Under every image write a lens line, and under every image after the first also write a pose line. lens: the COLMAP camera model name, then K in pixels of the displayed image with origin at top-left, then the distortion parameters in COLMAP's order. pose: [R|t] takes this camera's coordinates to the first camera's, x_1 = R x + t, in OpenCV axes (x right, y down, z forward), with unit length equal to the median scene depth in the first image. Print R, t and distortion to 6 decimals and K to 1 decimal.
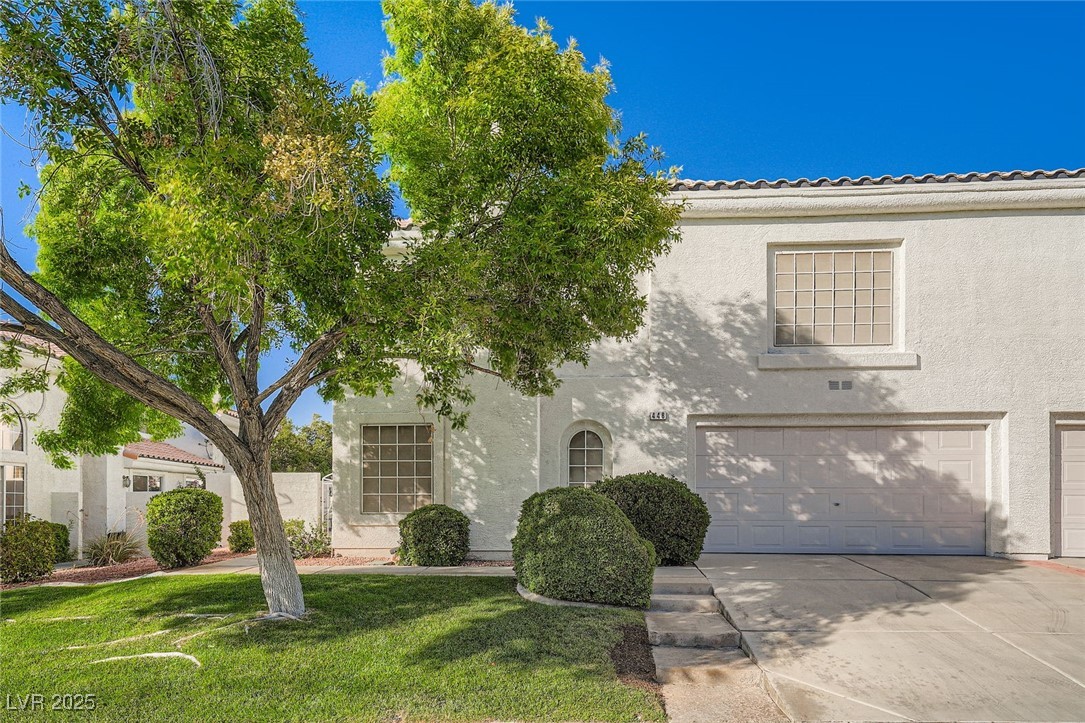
lens RADIAL K [[670.9, 0, 541.4], [0, 670.9, 406.0], [0, 0, 1]] dist [0.020650, 0.003056]
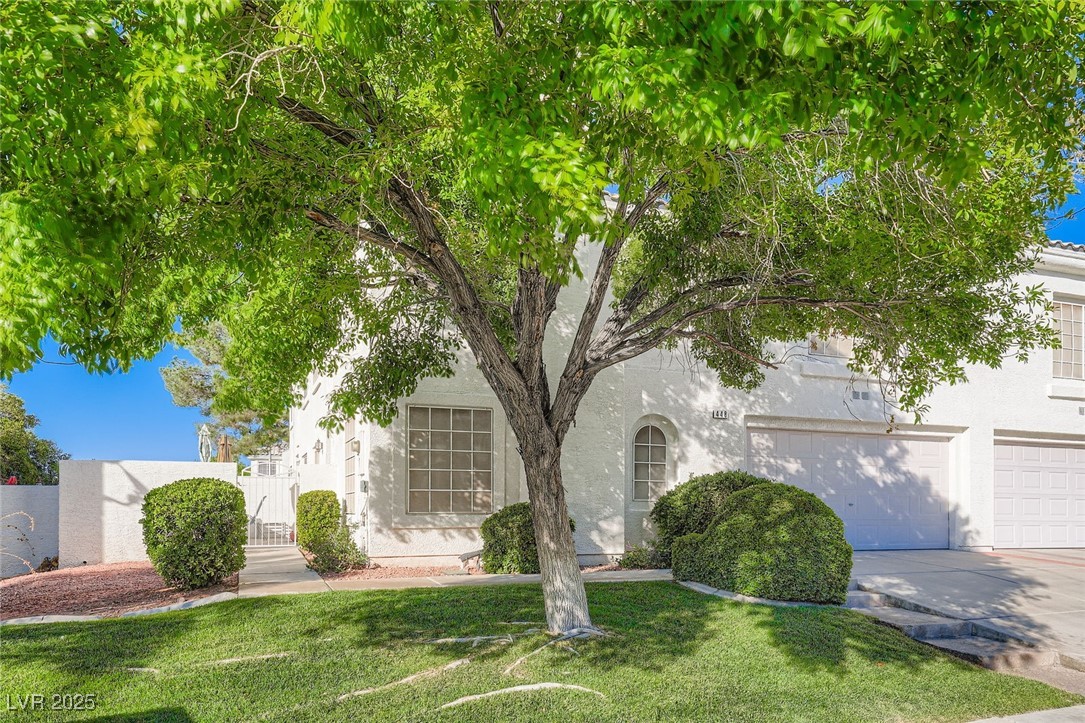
lens RADIAL K [[736.8, 0, 542.2], [0, 736.8, 361.8], [0, 0, 1]] dist [0.022759, 0.004841]
pose [[0.907652, 0.082908, 0.411454, -0.528130], [-0.062127, 0.996036, -0.063652, 0.023561], [-0.415101, 0.032211, 0.909205, 0.109653]]
